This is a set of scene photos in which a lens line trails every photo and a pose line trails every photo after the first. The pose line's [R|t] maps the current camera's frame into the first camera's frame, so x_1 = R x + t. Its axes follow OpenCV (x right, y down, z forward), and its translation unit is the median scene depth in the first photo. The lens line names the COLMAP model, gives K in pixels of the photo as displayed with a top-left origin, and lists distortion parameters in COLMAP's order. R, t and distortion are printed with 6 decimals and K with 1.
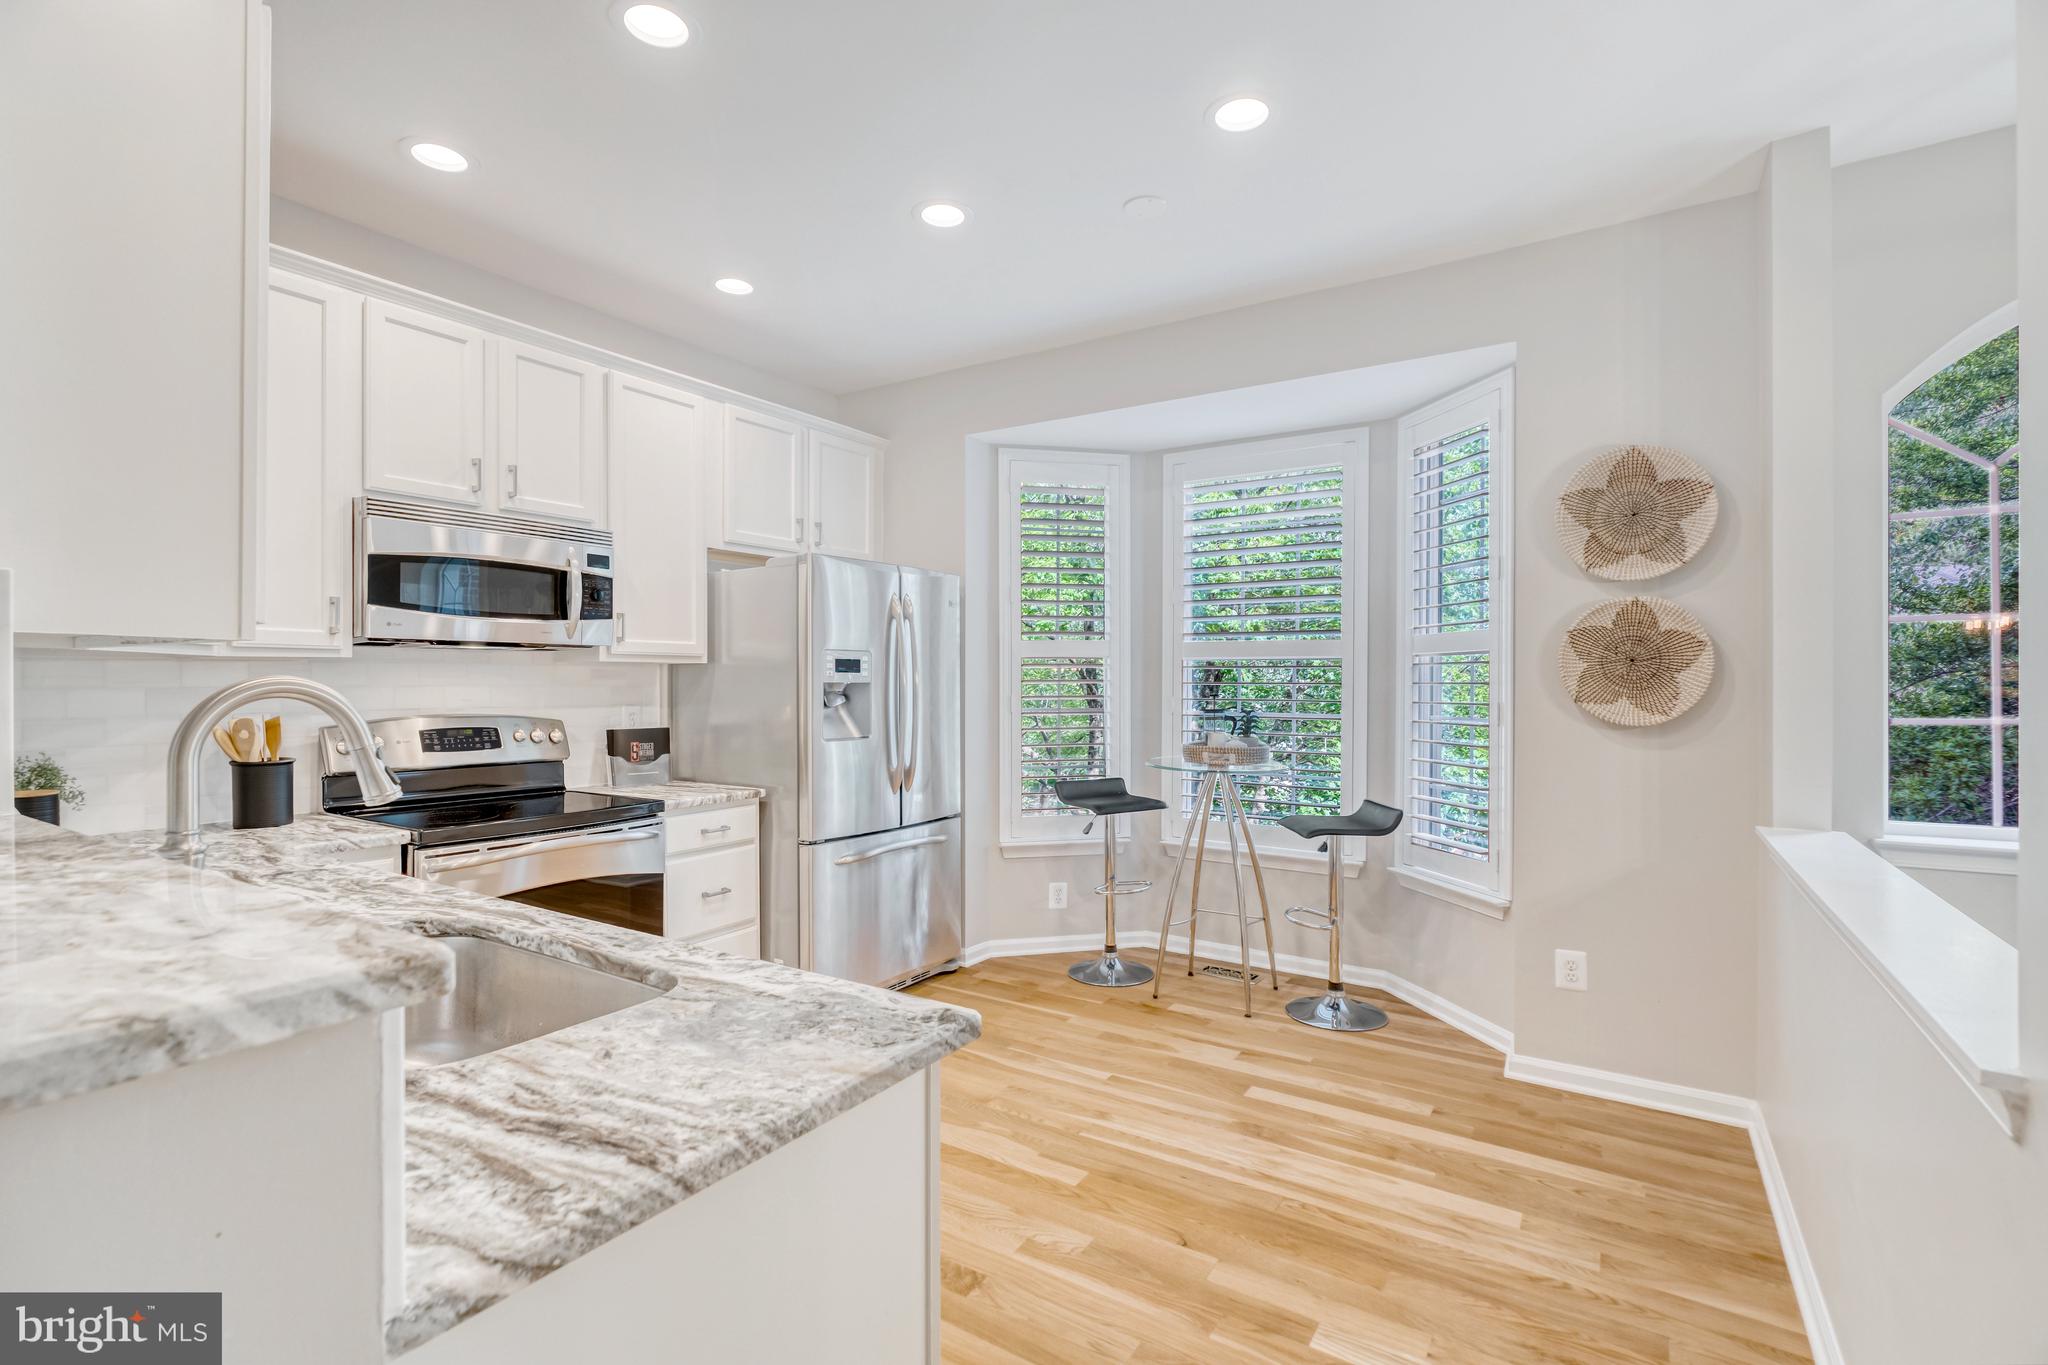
lens RADIAL K [[942.1, 0, 1022.3], [0, 942.1, 688.9], [0, 0, 1]] dist [-0.008098, 0.001761]
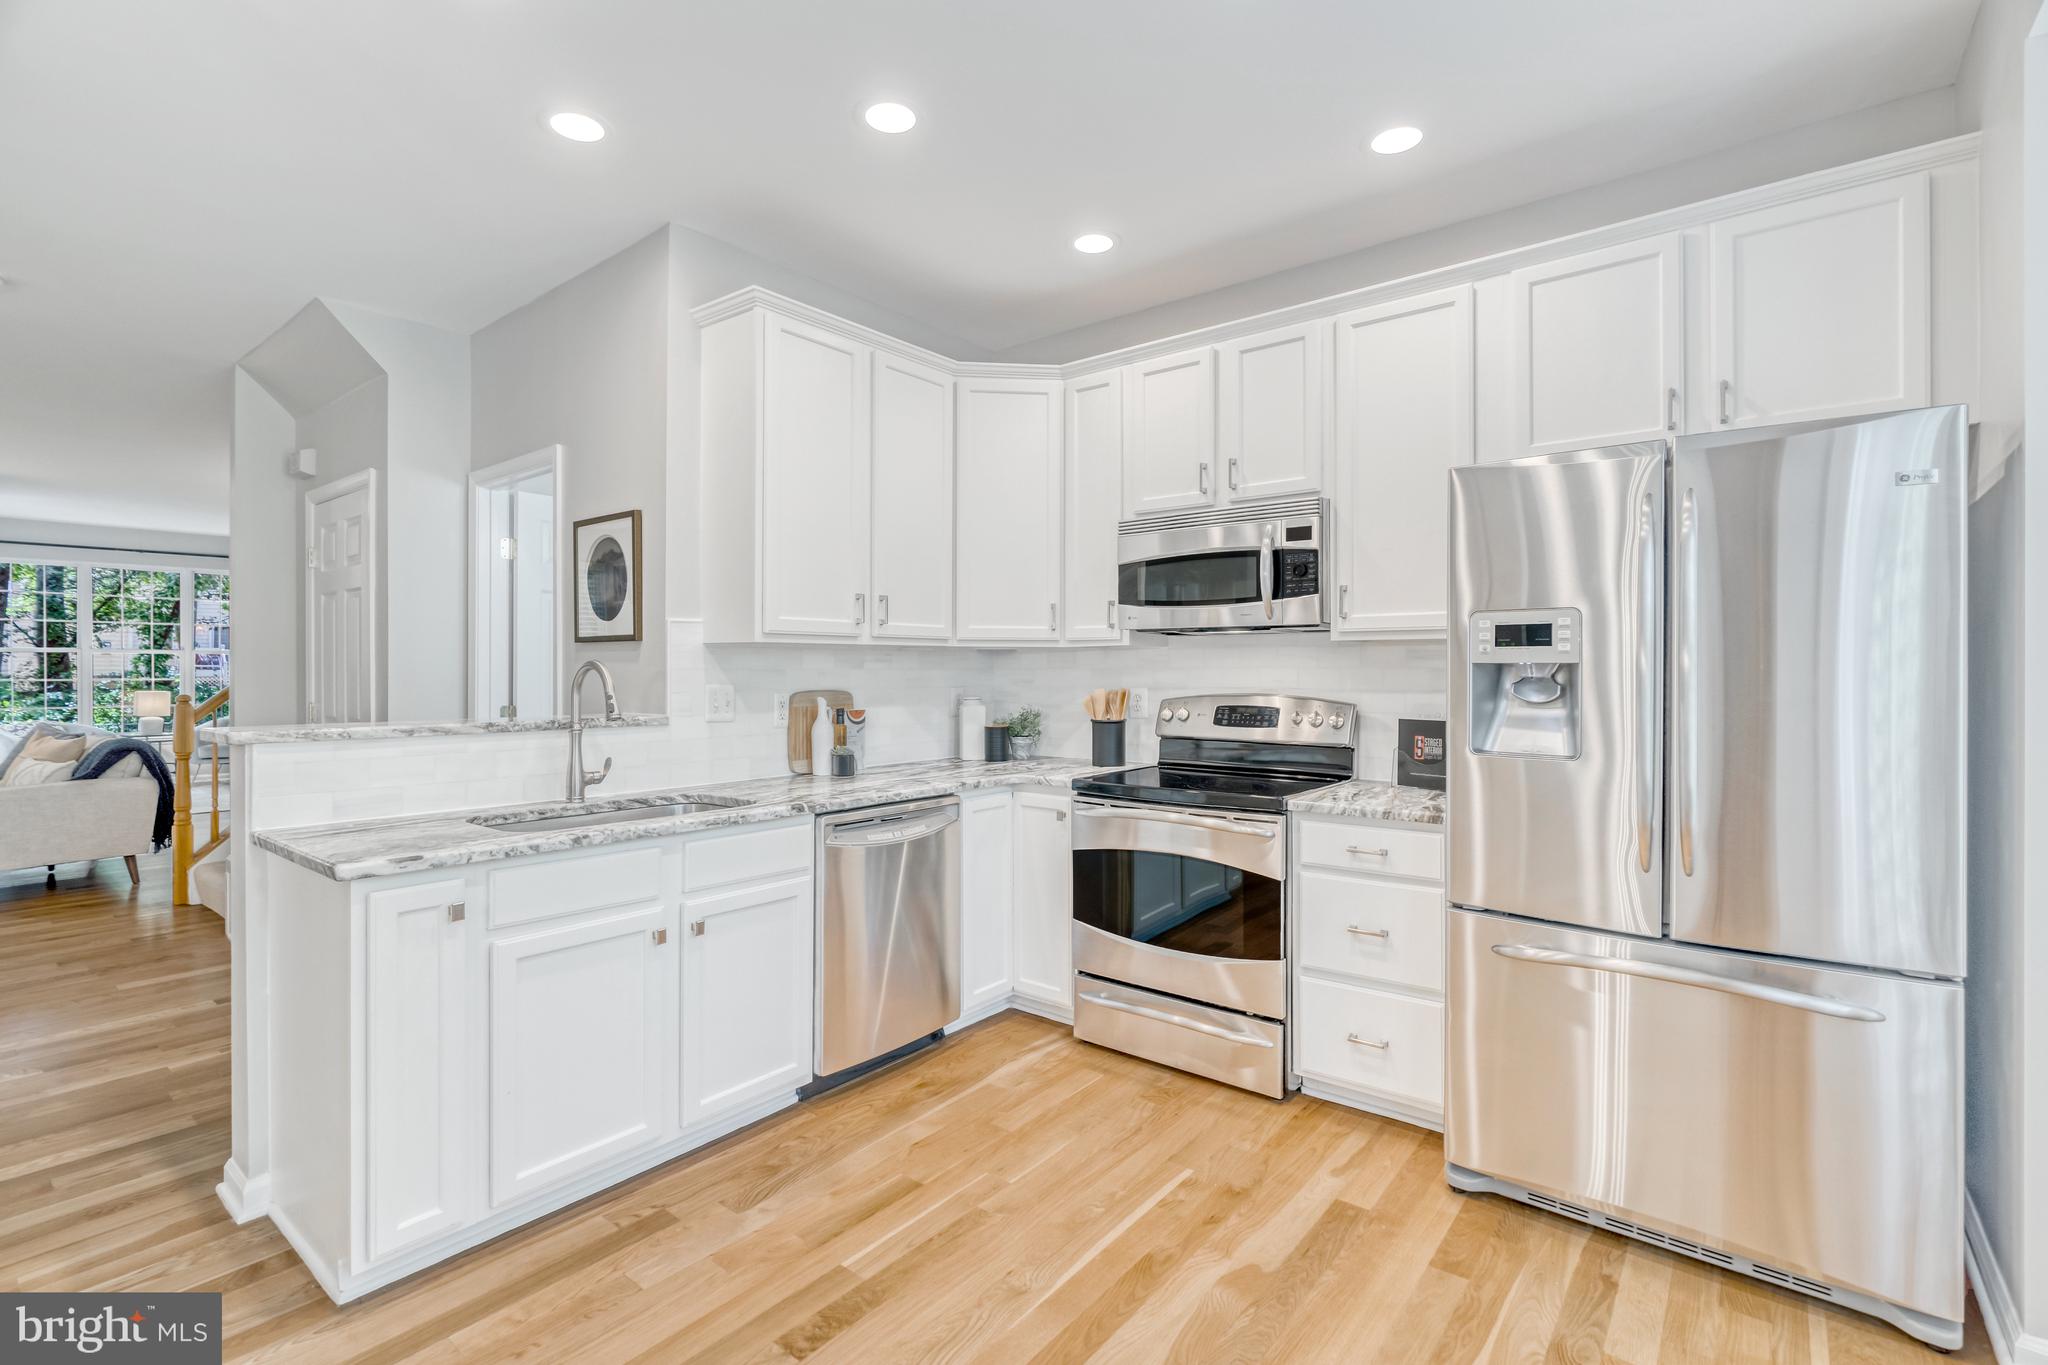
lens RADIAL K [[942.1, 0, 1028.2], [0, 942.1, 667.8], [0, 0, 1]] dist [-0.008098, 0.001761]
pose [[-0.096663, 0.001056, -0.995317, 0.478507], [-0.004515, 0.999989, 0.001500, -0.003233], [0.995307, 0.004639, -0.096657, 0.786066]]
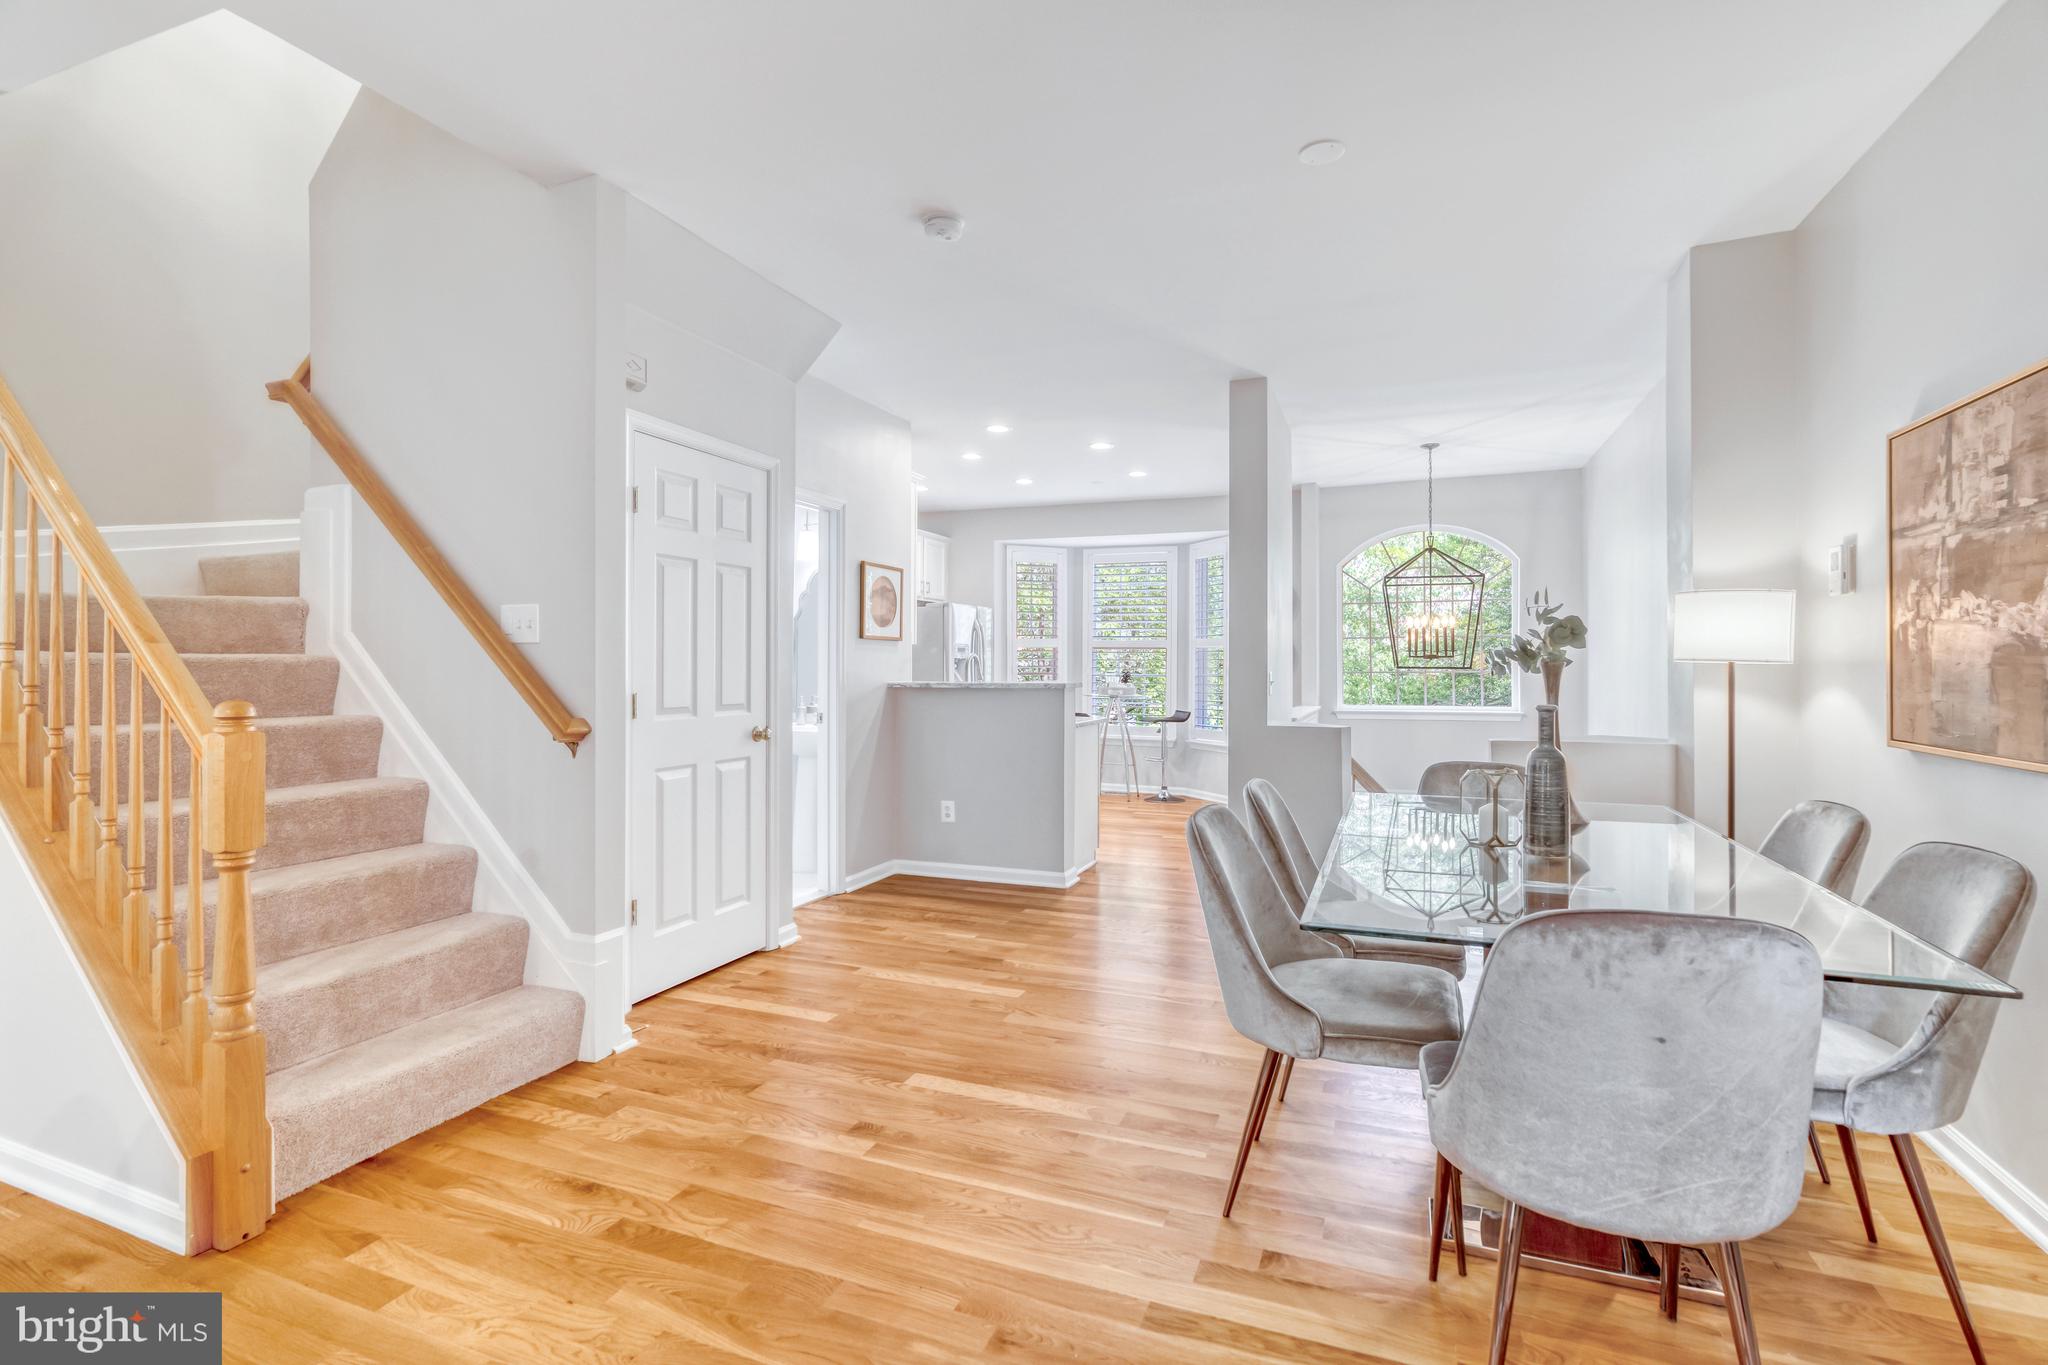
lens RADIAL K [[942.1, 0, 1026.4], [0, 942.1, 666.4], [0, 0, 1]] dist [-0.008098, 0.001761]
pose [[0.979092, 0.003058, 0.203393, -0.600475], [-0.002166, 0.999987, -0.004607, 0.028681], [-0.203404, 0.004070, 0.979086, -1.530457]]
